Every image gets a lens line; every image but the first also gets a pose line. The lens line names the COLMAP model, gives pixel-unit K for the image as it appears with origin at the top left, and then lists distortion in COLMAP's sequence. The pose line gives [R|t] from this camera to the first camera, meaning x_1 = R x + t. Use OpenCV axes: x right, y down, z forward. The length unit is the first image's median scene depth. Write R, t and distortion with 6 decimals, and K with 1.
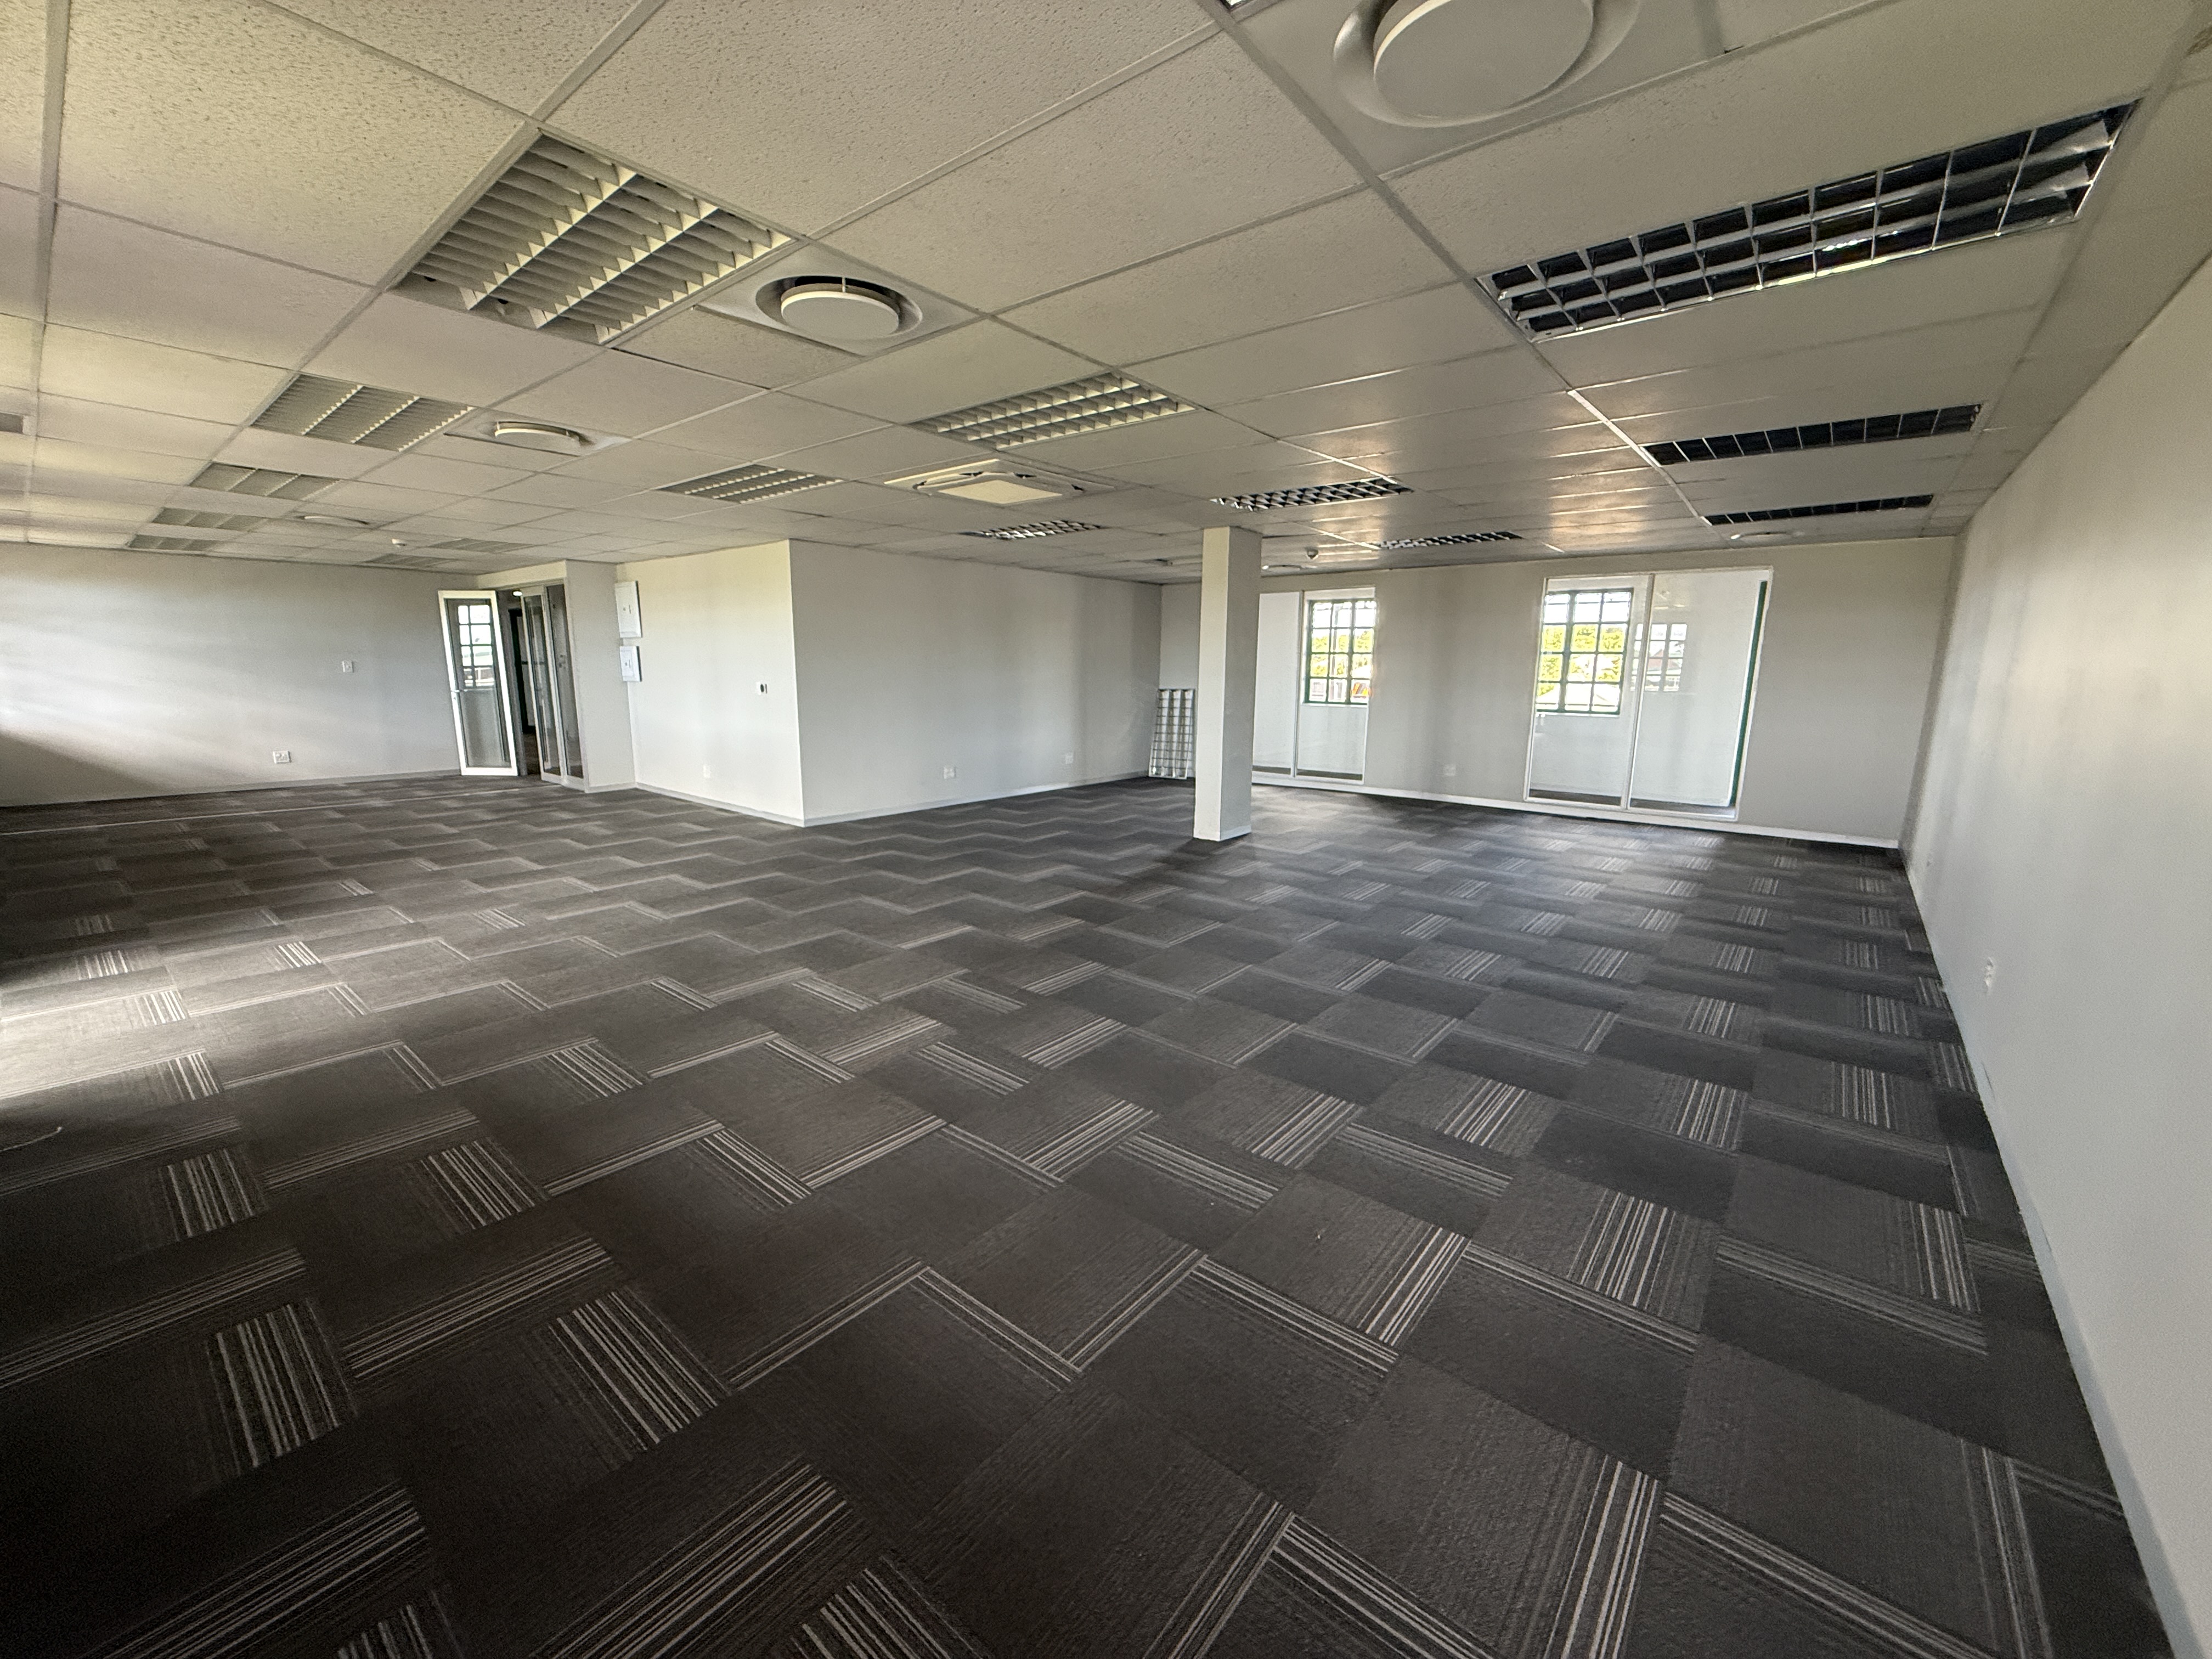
lens RADIAL K [[884.1, 0, 1098.1], [0, 884.1, 827.3], [0, 0, 1]] dist [0.001591, -0.000716]
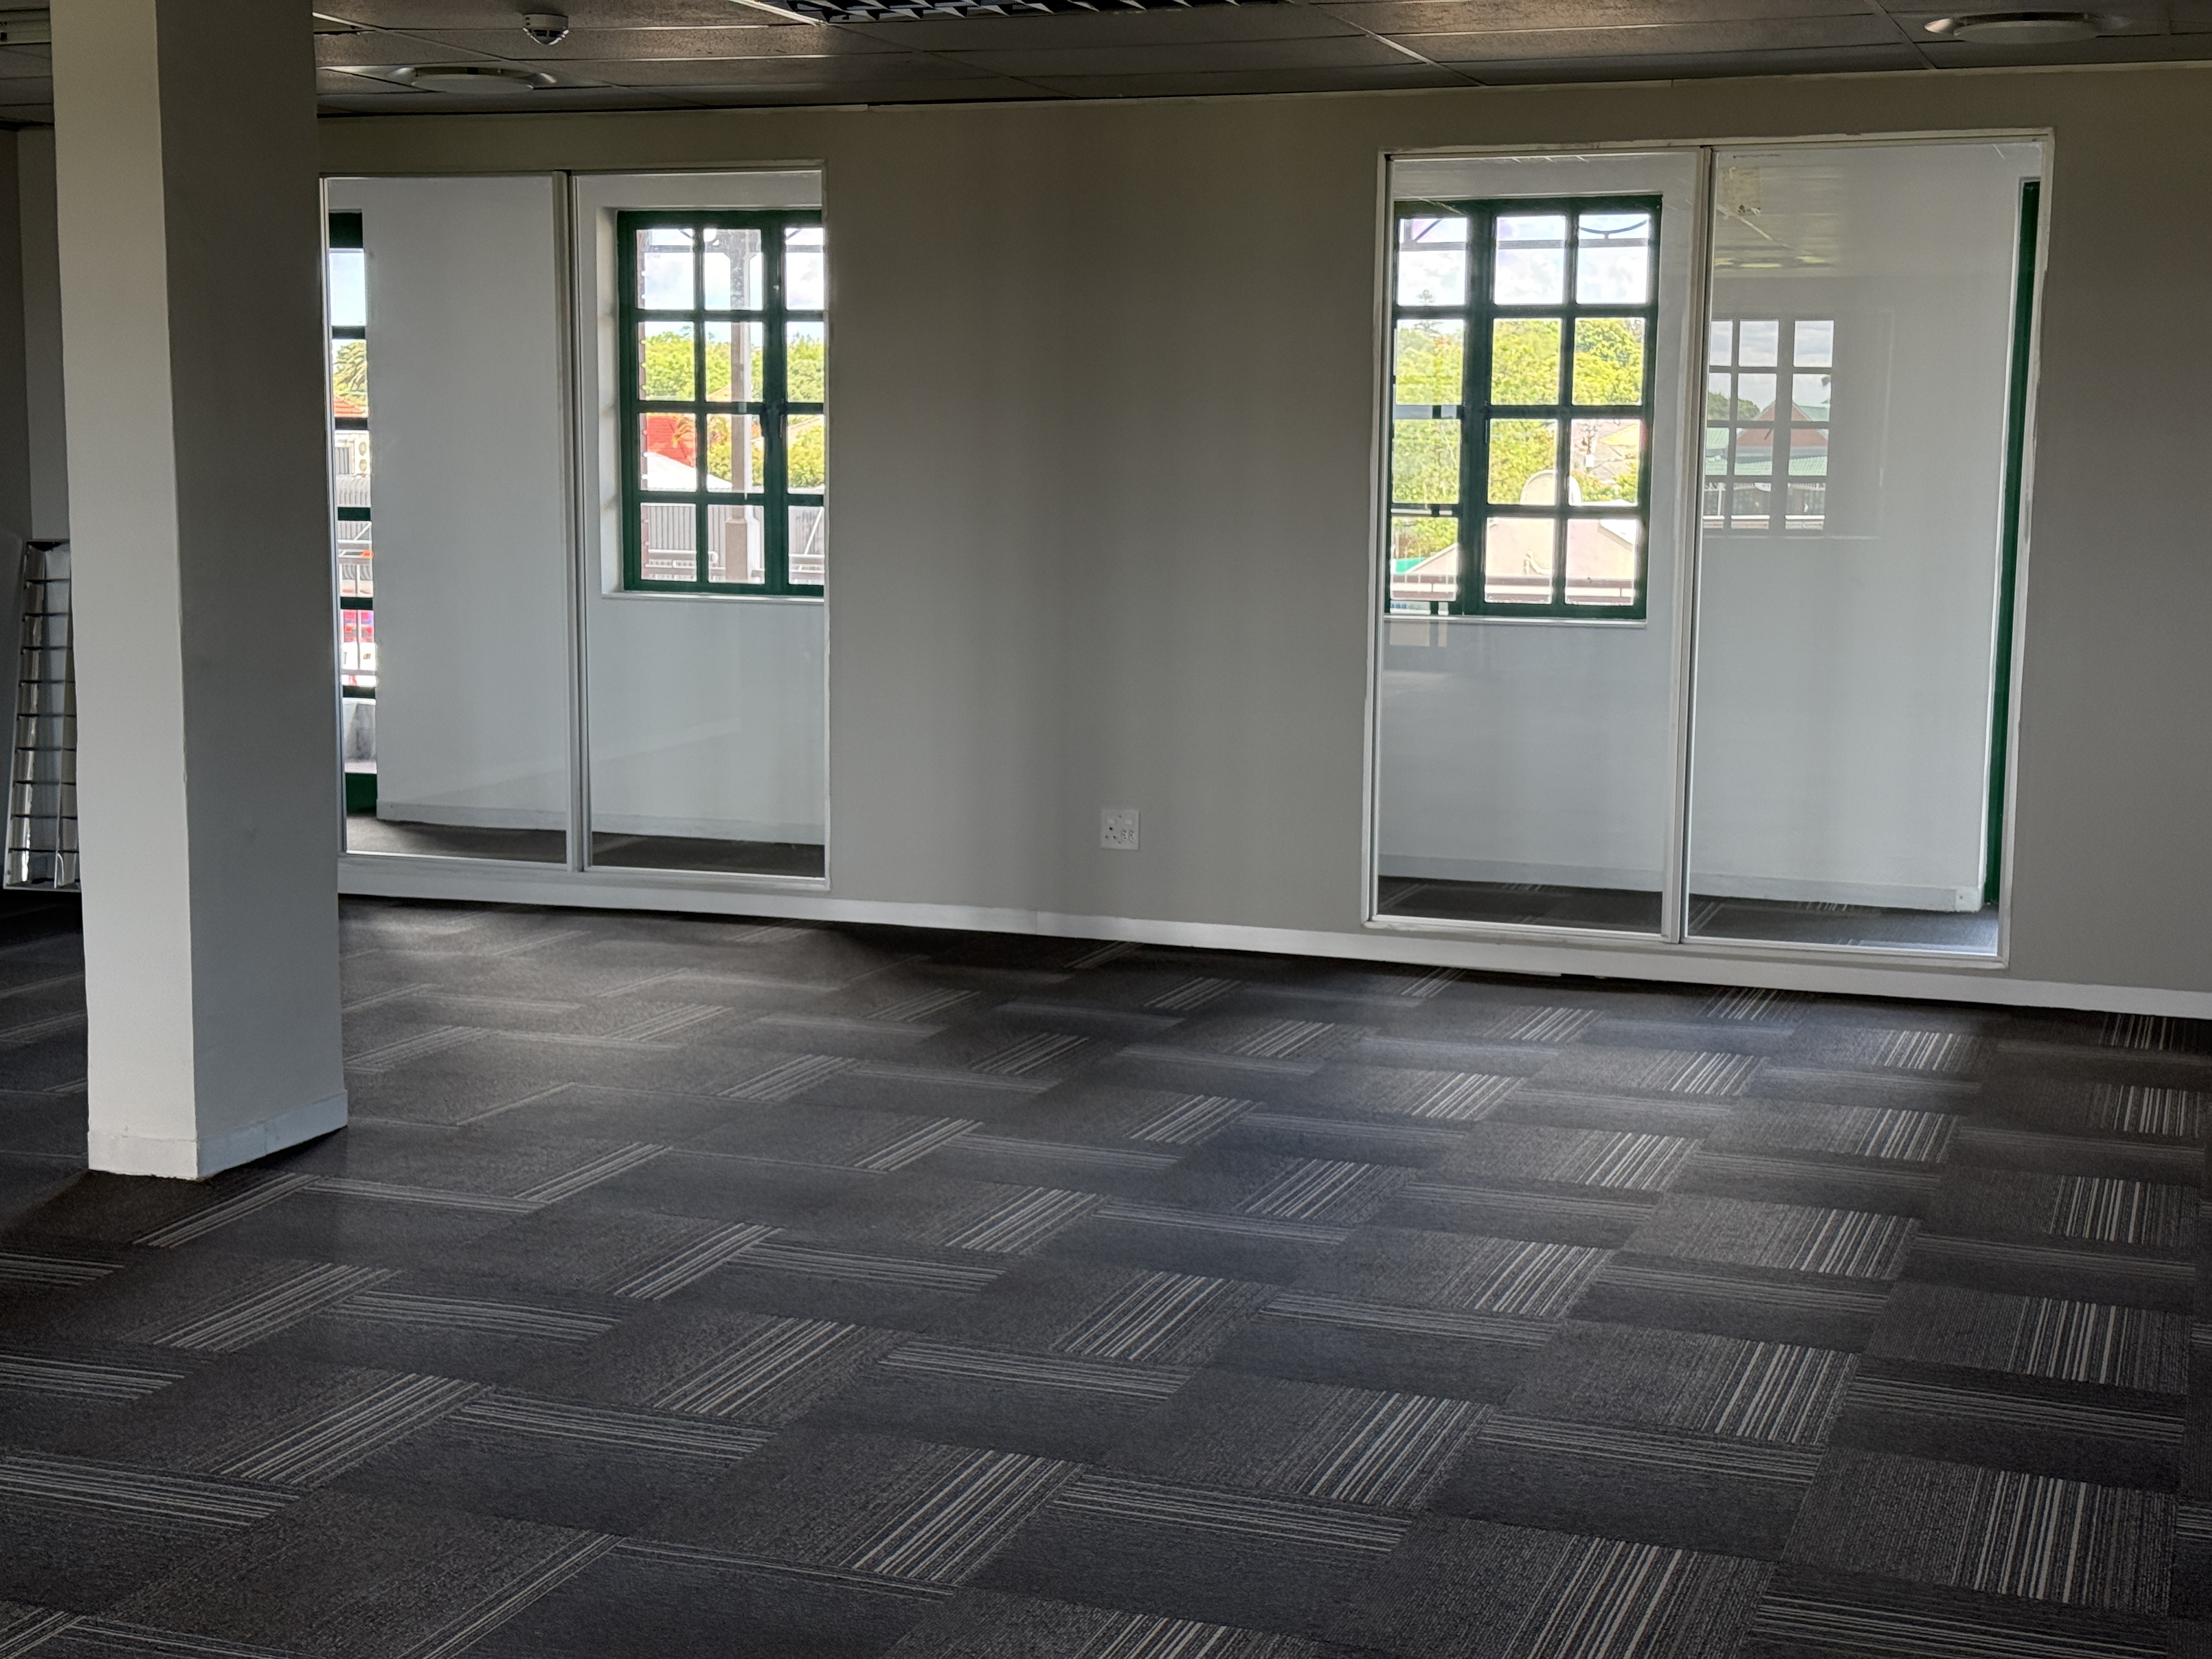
lens RADIAL K [[3063.7, 0, 1109.9], [0, 3063.7, 830.5], [0, 0, 1]] dist [0.145015, -0.031589]
pose [[0.941353, -0.041067, 0.334915, 0.091762], [0.059543, 0.997207, -0.045081, -0.026228], [-0.332128, 0.062379, 0.941169, 0.115905]]
